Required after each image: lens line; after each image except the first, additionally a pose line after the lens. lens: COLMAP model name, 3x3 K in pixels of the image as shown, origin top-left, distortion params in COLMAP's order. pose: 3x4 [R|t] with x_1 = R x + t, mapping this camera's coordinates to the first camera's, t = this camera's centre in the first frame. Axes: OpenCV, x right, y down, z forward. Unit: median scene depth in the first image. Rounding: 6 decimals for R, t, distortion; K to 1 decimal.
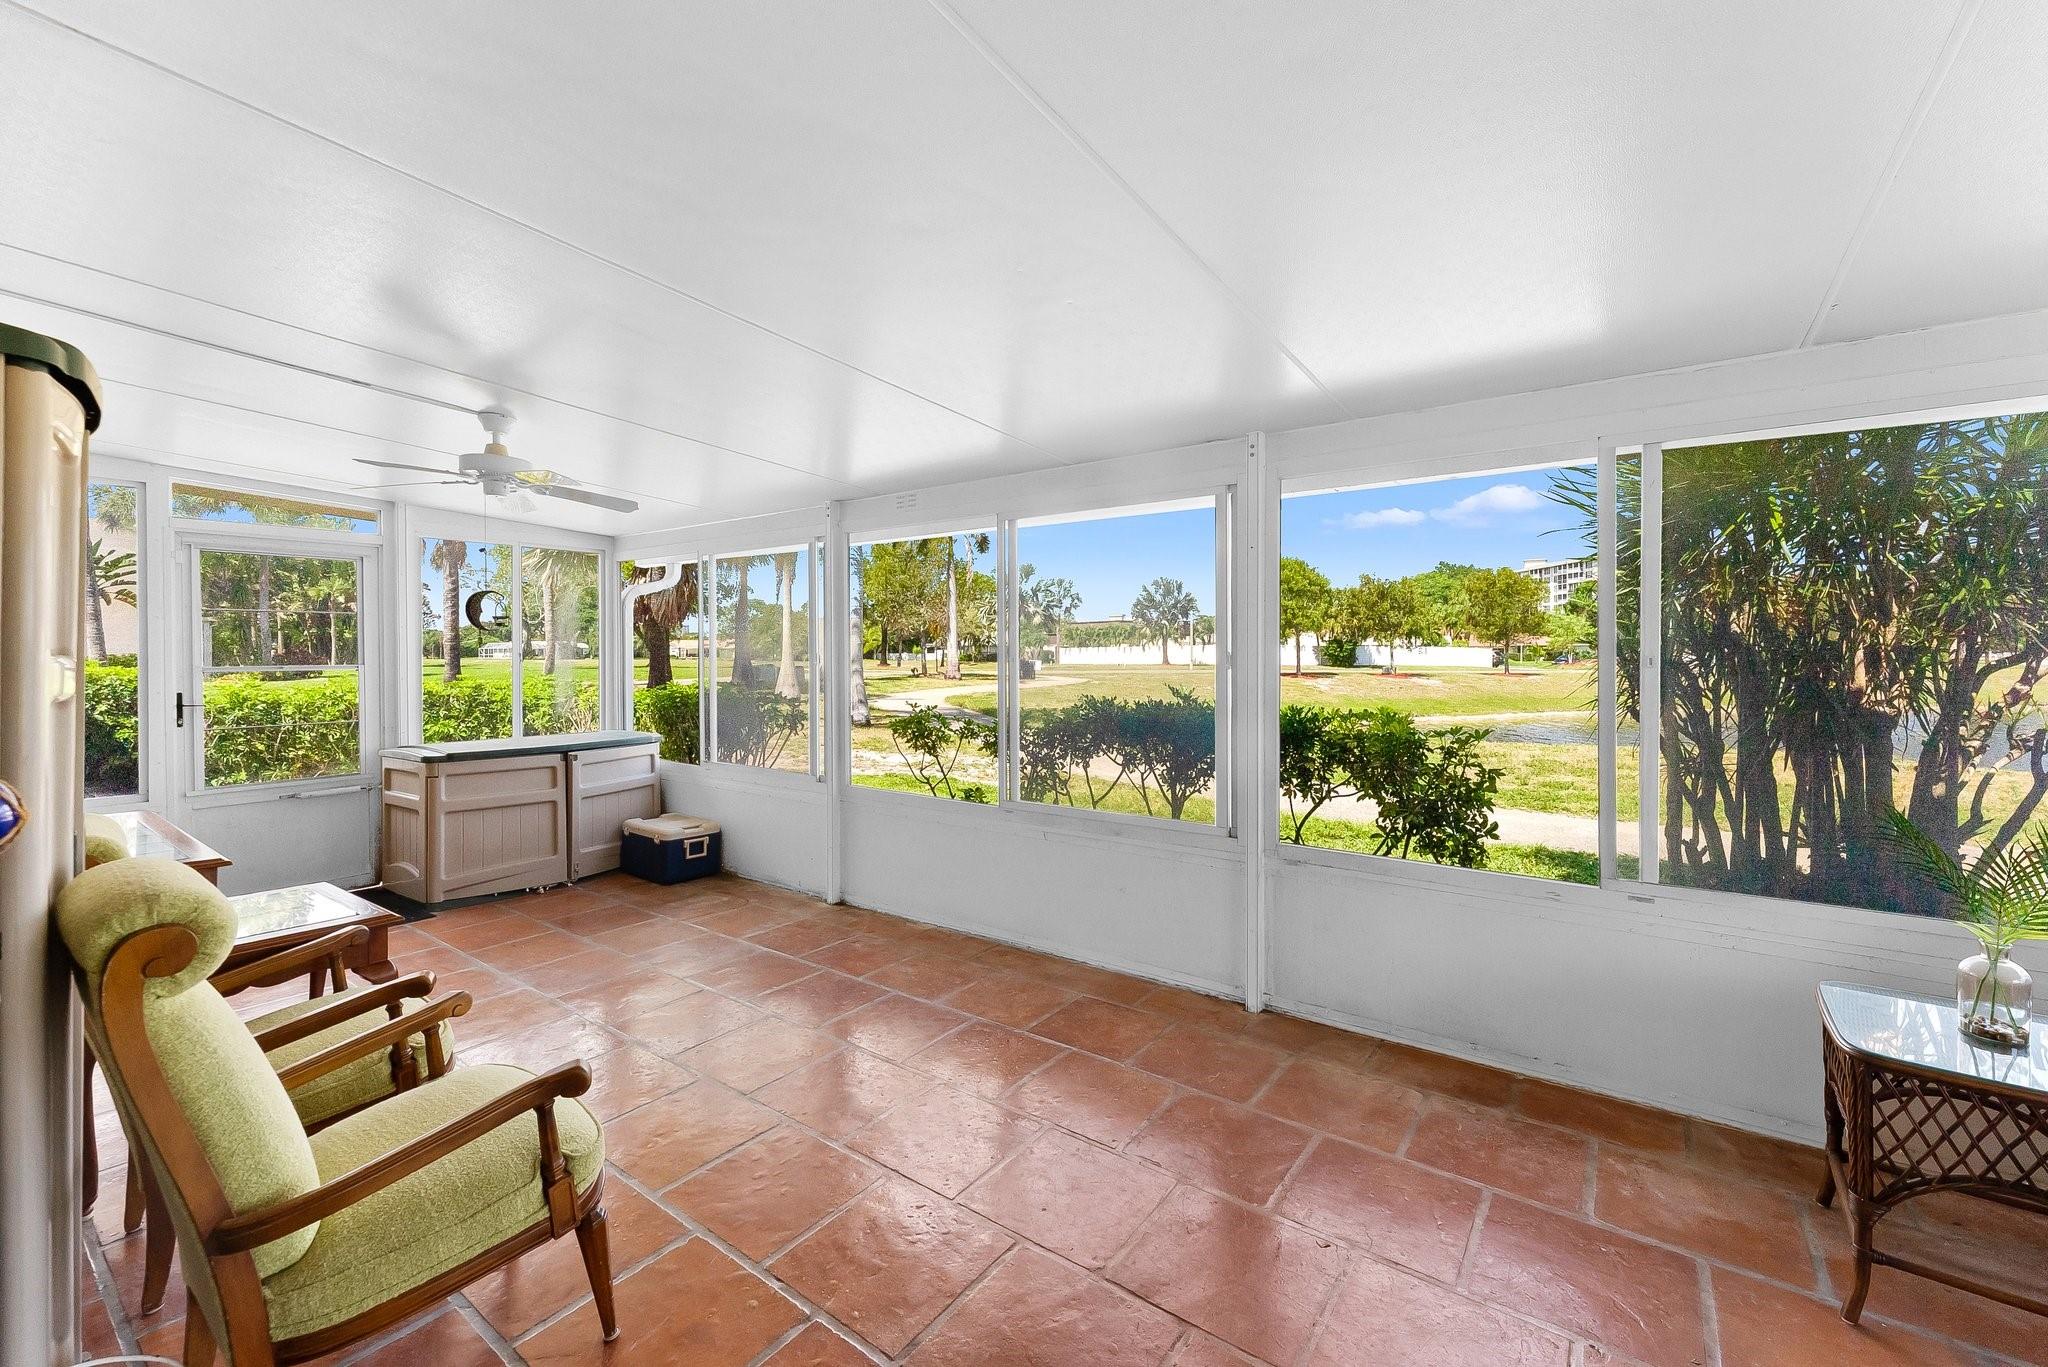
lens RADIAL K [[829.6, 0, 1024.6], [0, 829.6, 670.9], [0, 0, 1]] dist [0.004840, -0.000815]
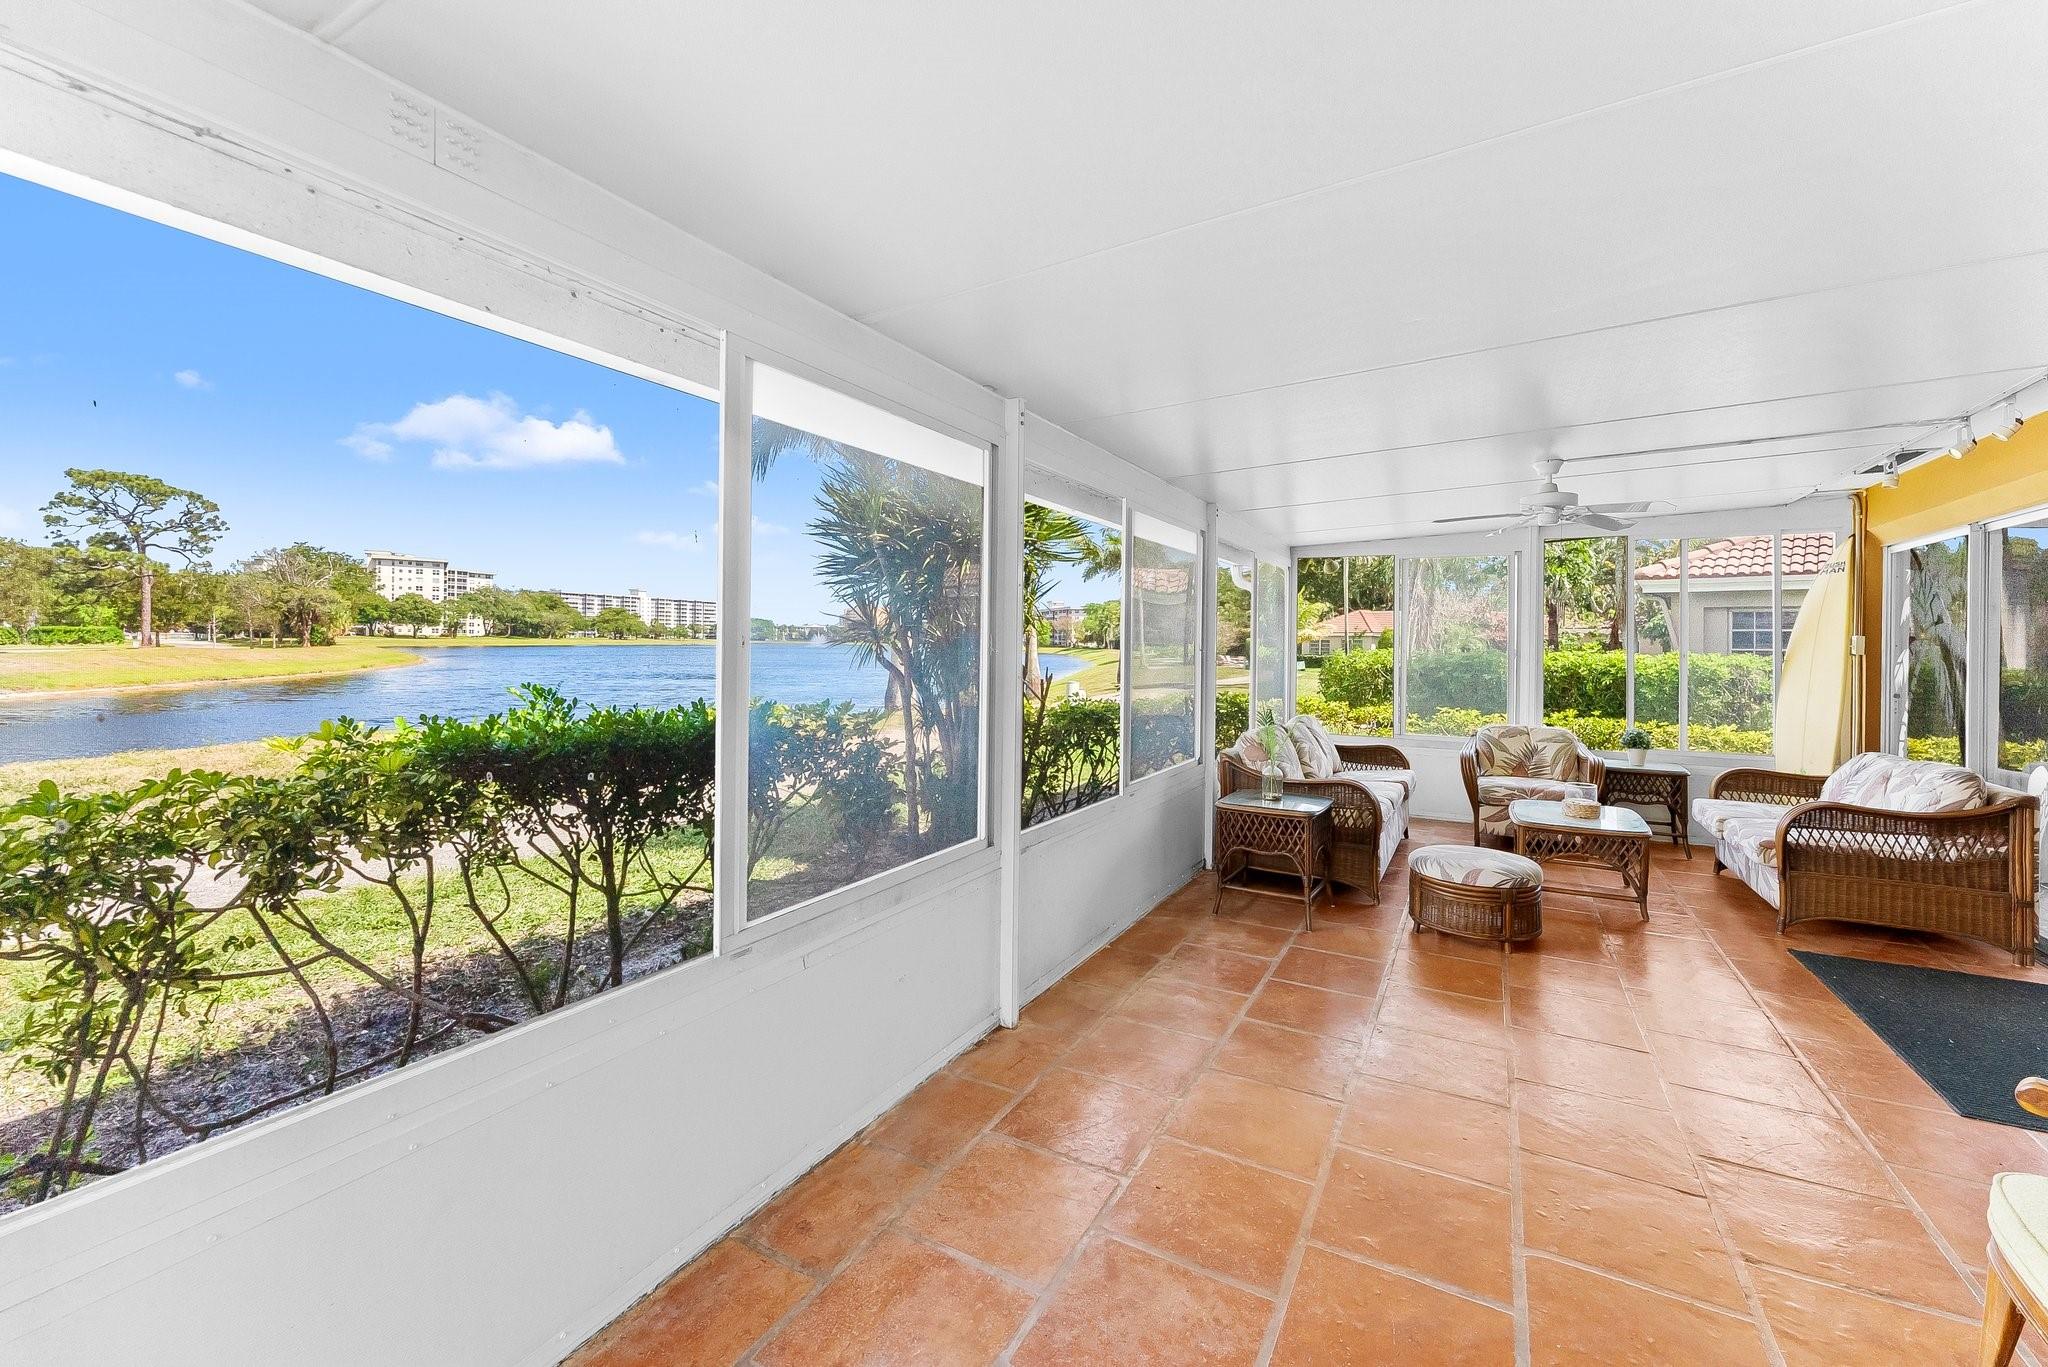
lens RADIAL K [[829.6, 0, 1009.8], [0, 829.6, 644.7], [0, 0, 1]] dist [0.004840, -0.000815]
pose [[-0.109345, -0.002901, 0.994000, -0.701714], [0.004384, 0.999985, 0.003400, -0.020262], [-0.993994, 0.004729, -0.109331, 1.194403]]
